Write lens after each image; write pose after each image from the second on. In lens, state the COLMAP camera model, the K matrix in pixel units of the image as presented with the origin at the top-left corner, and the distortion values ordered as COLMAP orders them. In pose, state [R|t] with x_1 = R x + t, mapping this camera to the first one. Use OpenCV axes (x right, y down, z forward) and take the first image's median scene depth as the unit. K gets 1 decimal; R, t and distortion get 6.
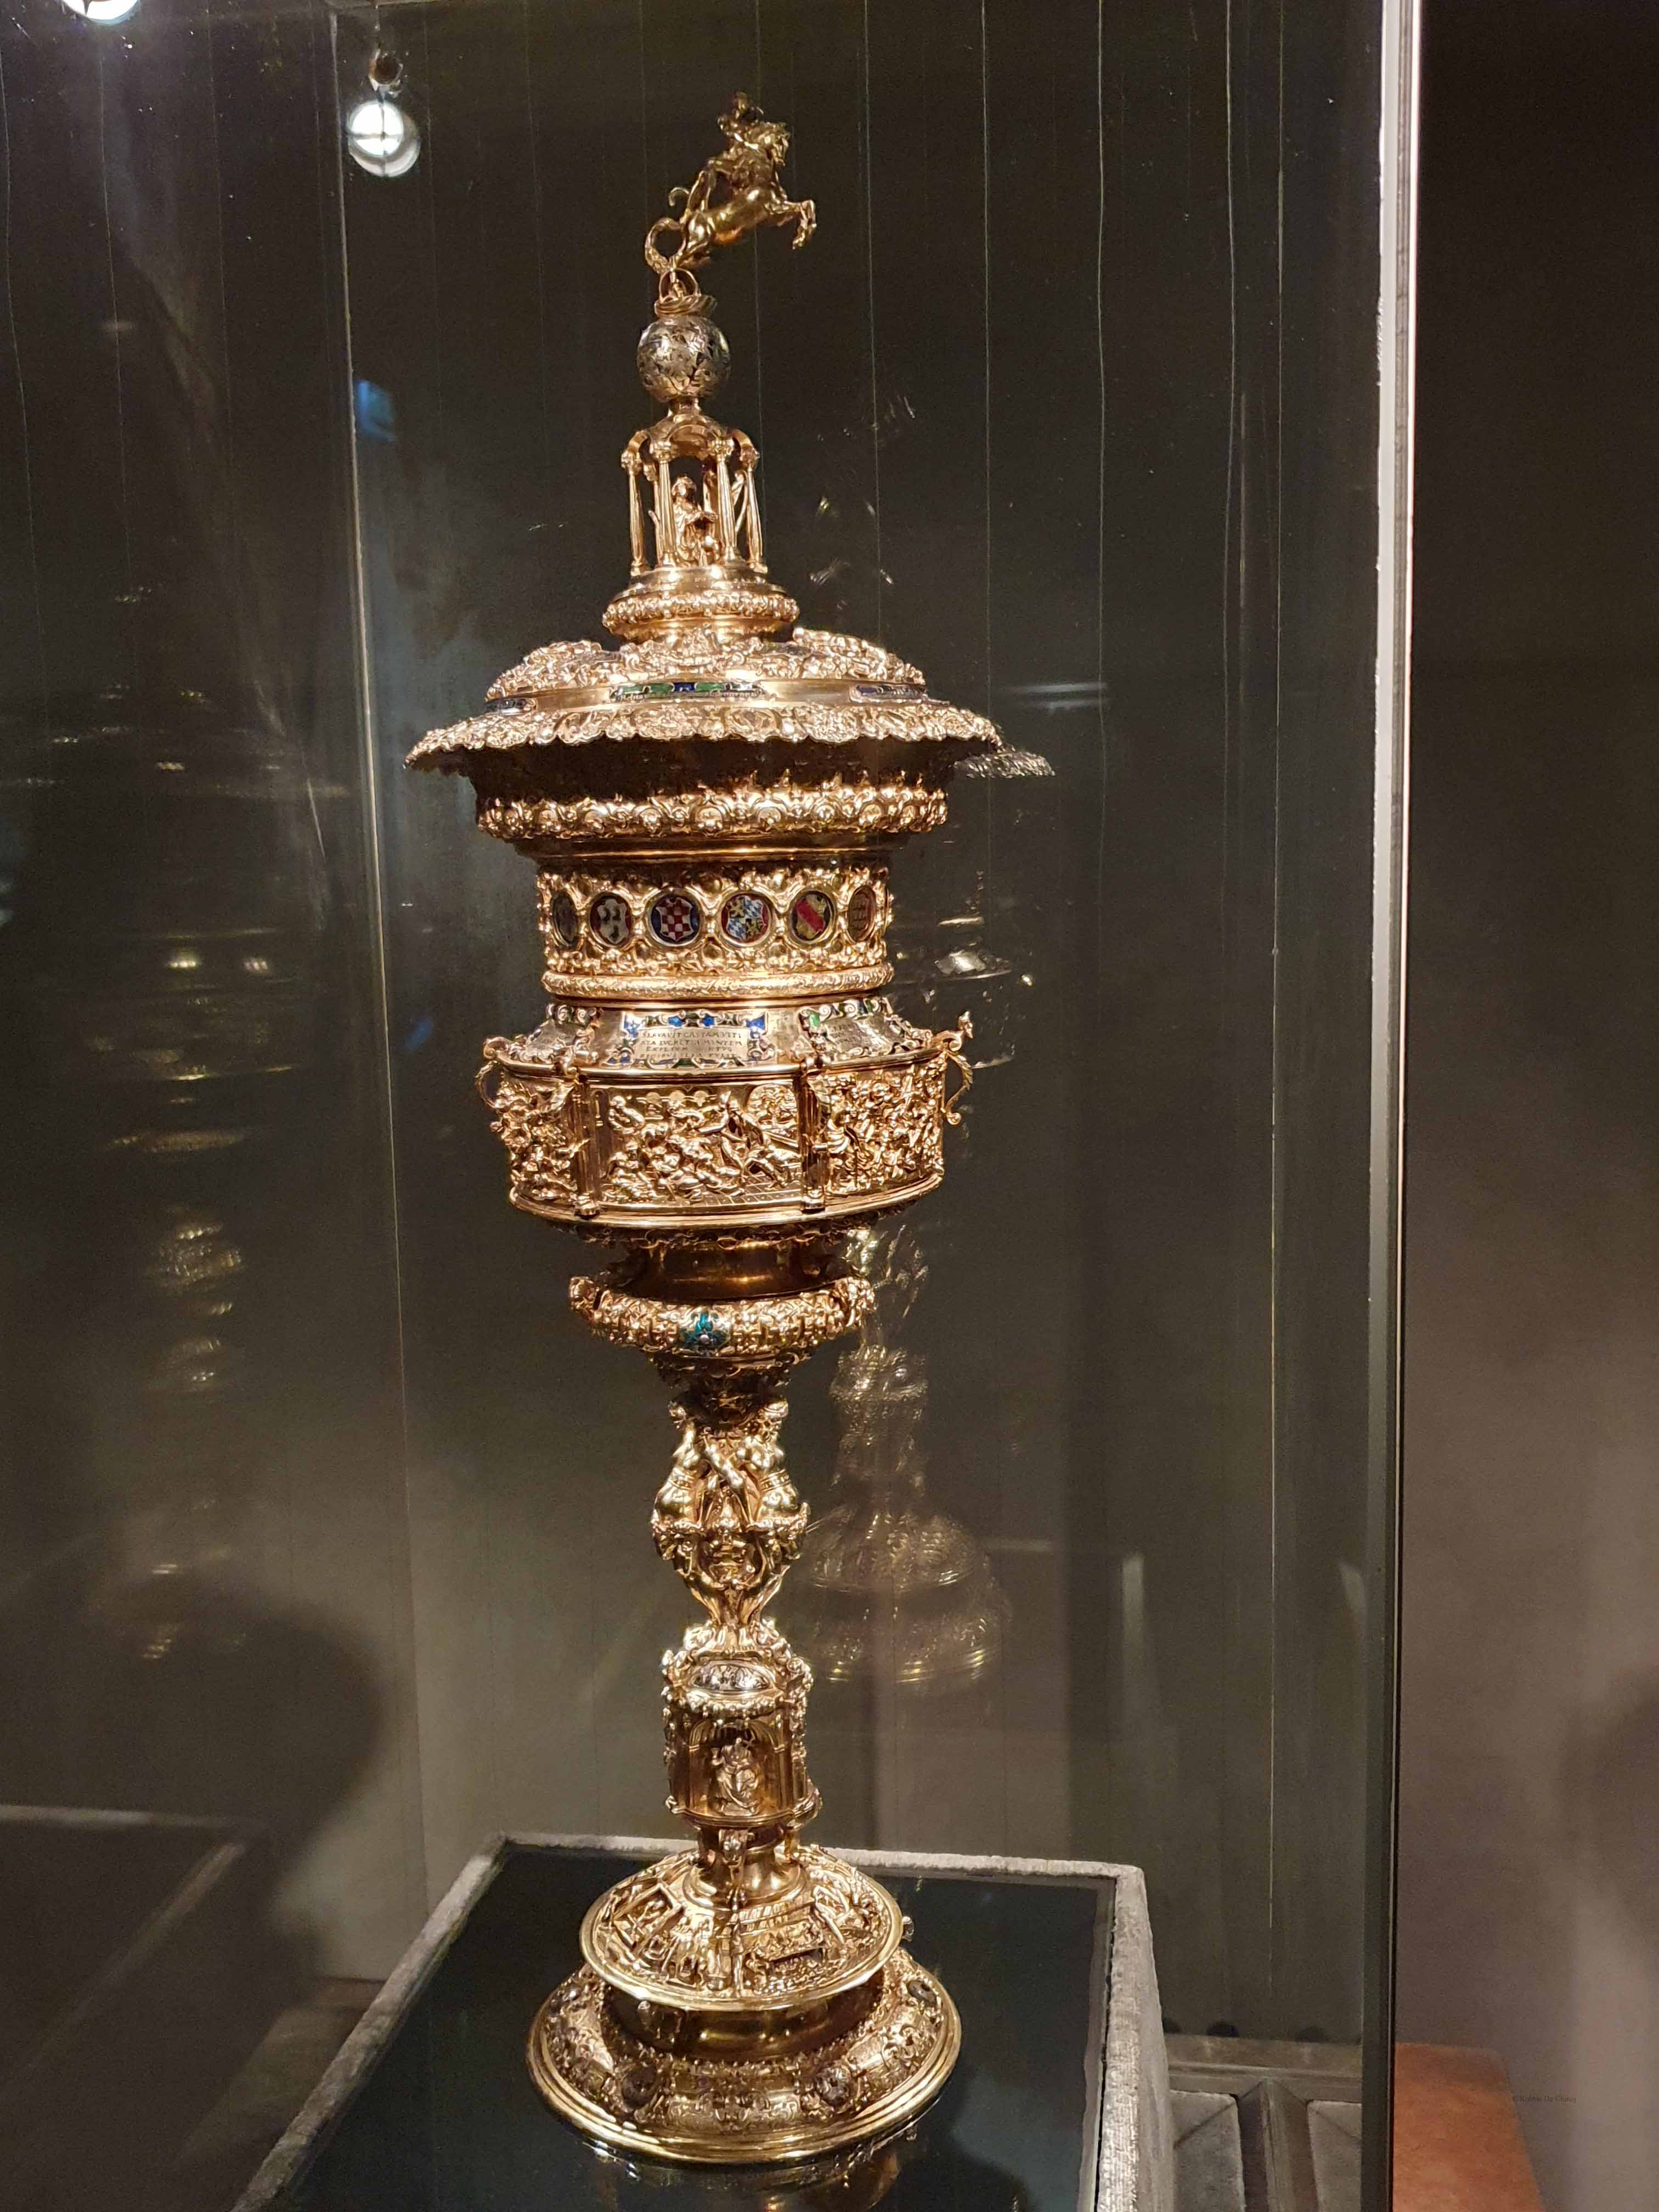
lens RADIAL K [[1917.8, 0, 829.5], [0, 1917.8, 1106.0], [0, 0, 1]] dist [0.151536, -0.000727]
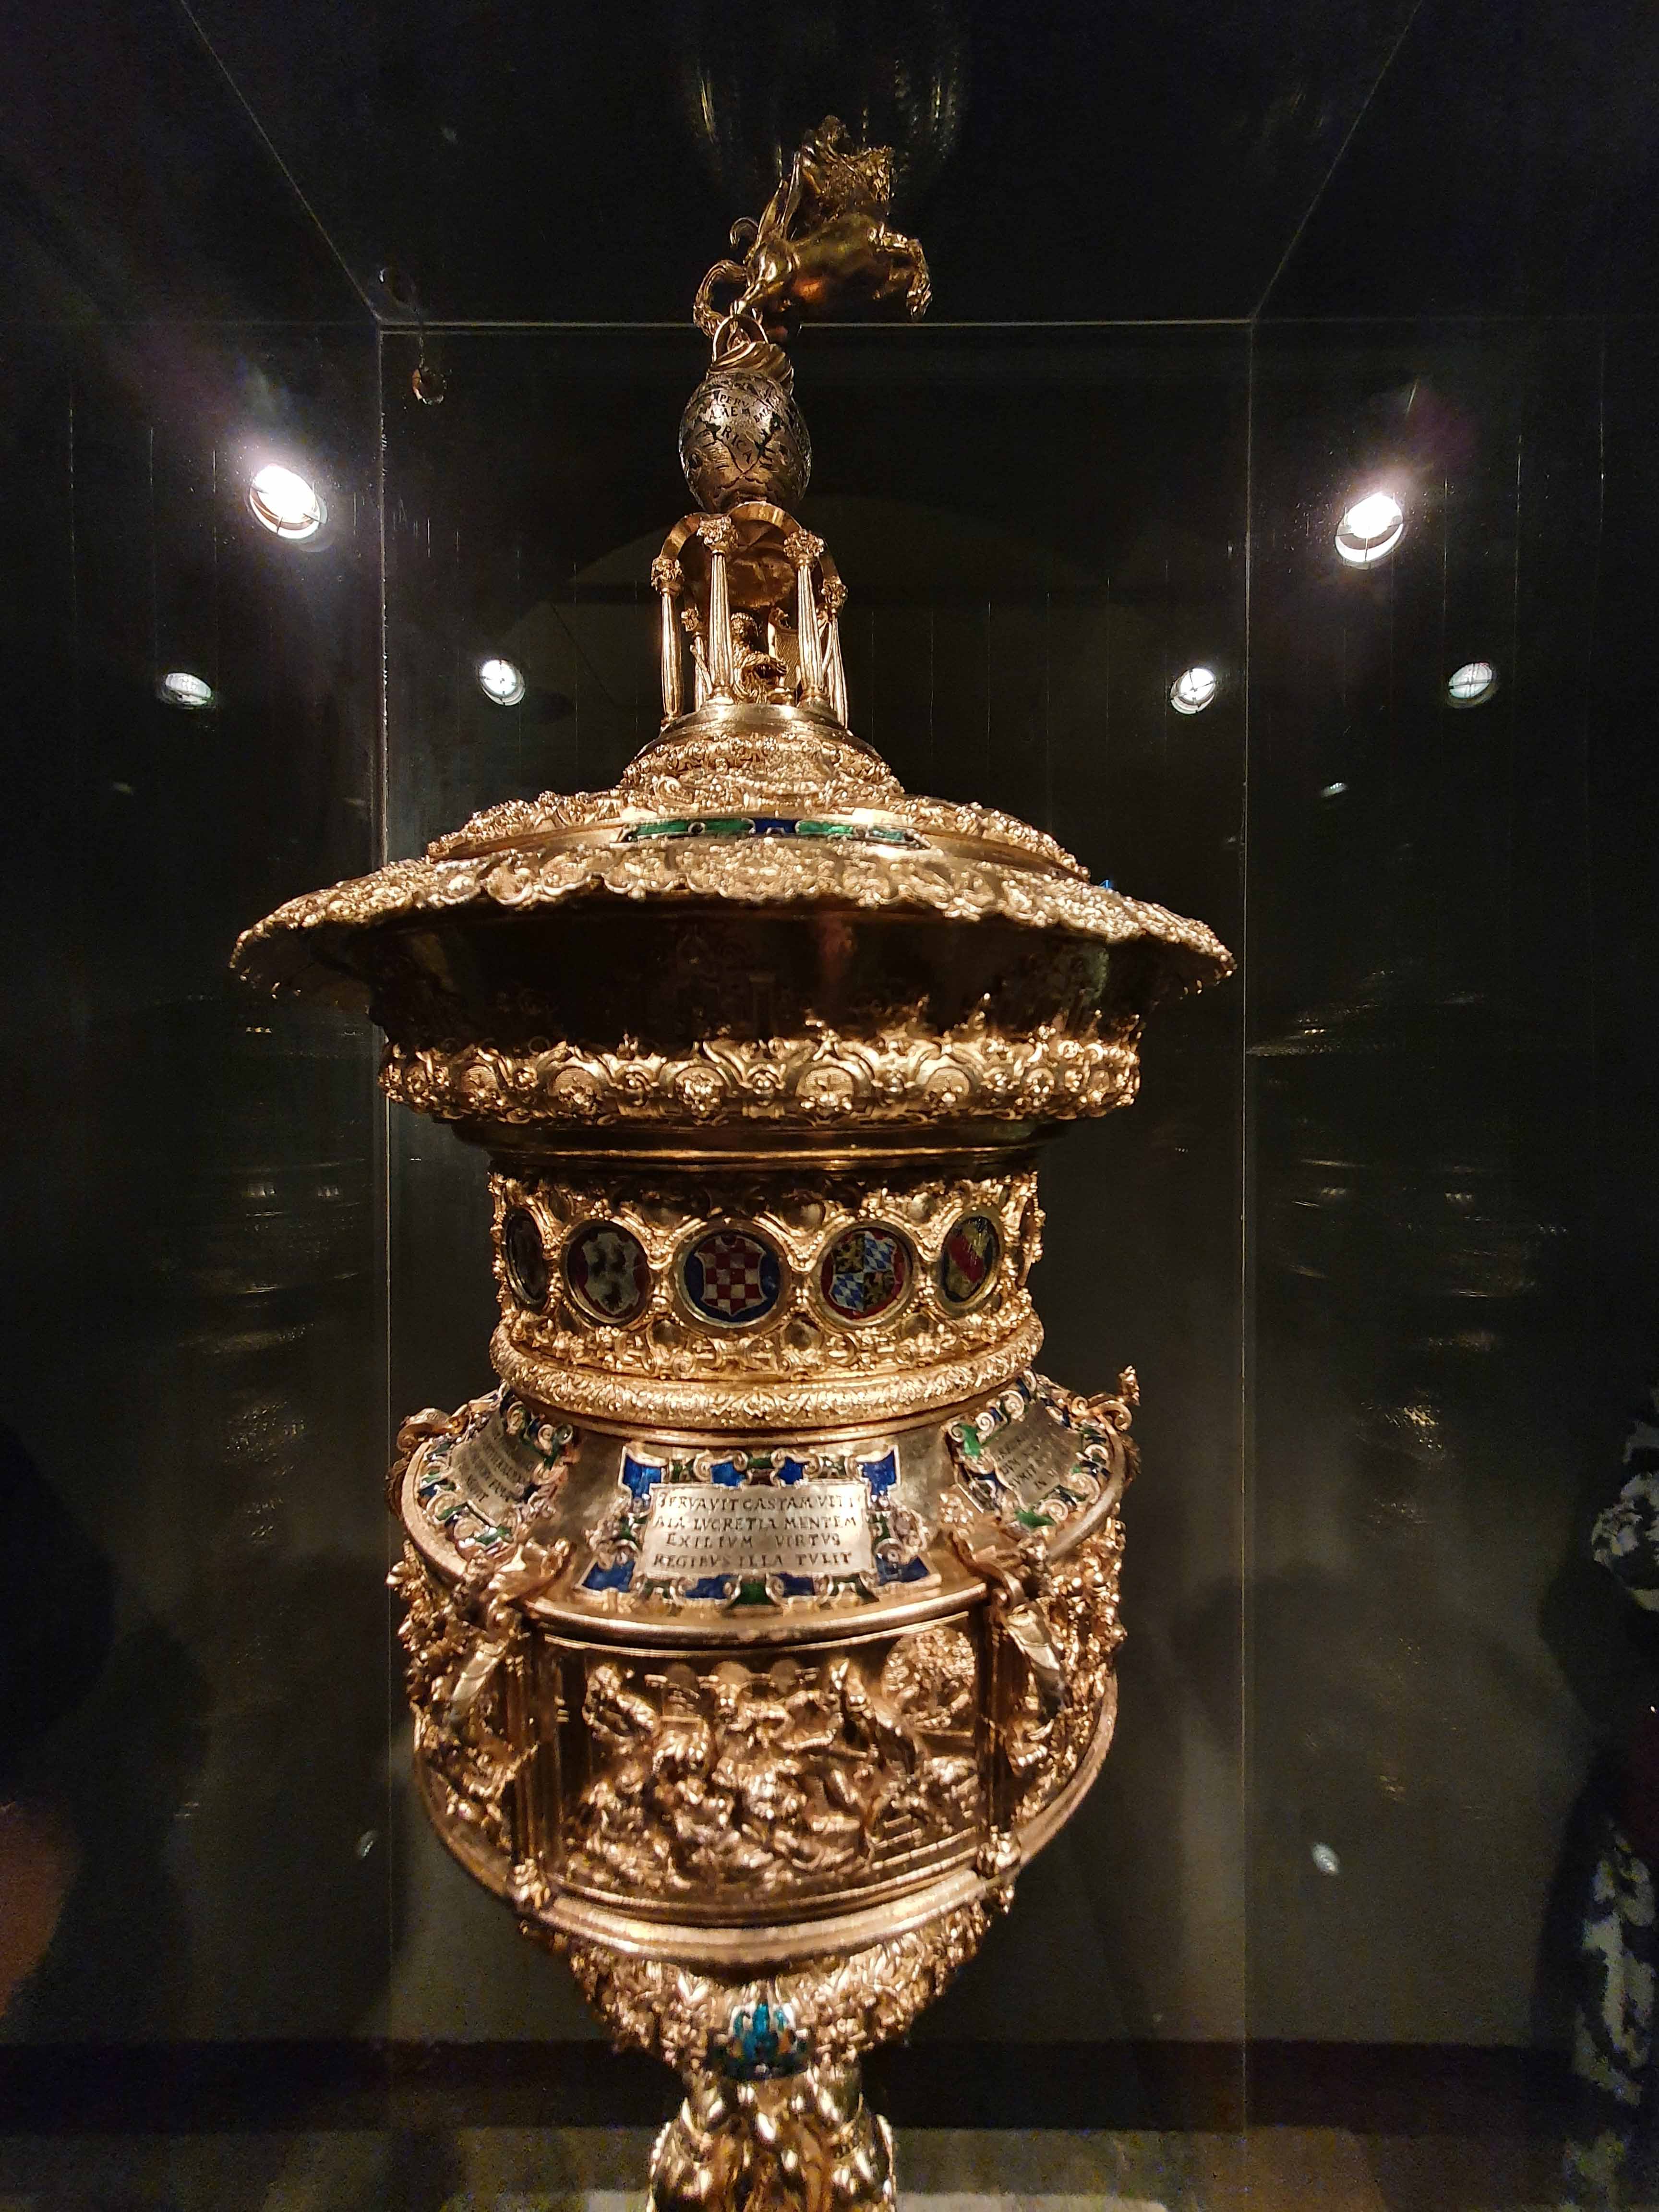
lens RADIAL K [[805.5, 0, 829.5], [0, 805.5, 1106.0], [0, 0, 1]] dist [0.021810, 0.000028]
pose [[0.990602, 0.018814, 0.135479, -0.084685], [-0.003142, 0.993364, -0.114968, -0.118256], [-0.136743, 0.113462, 0.984087, 0.775777]]
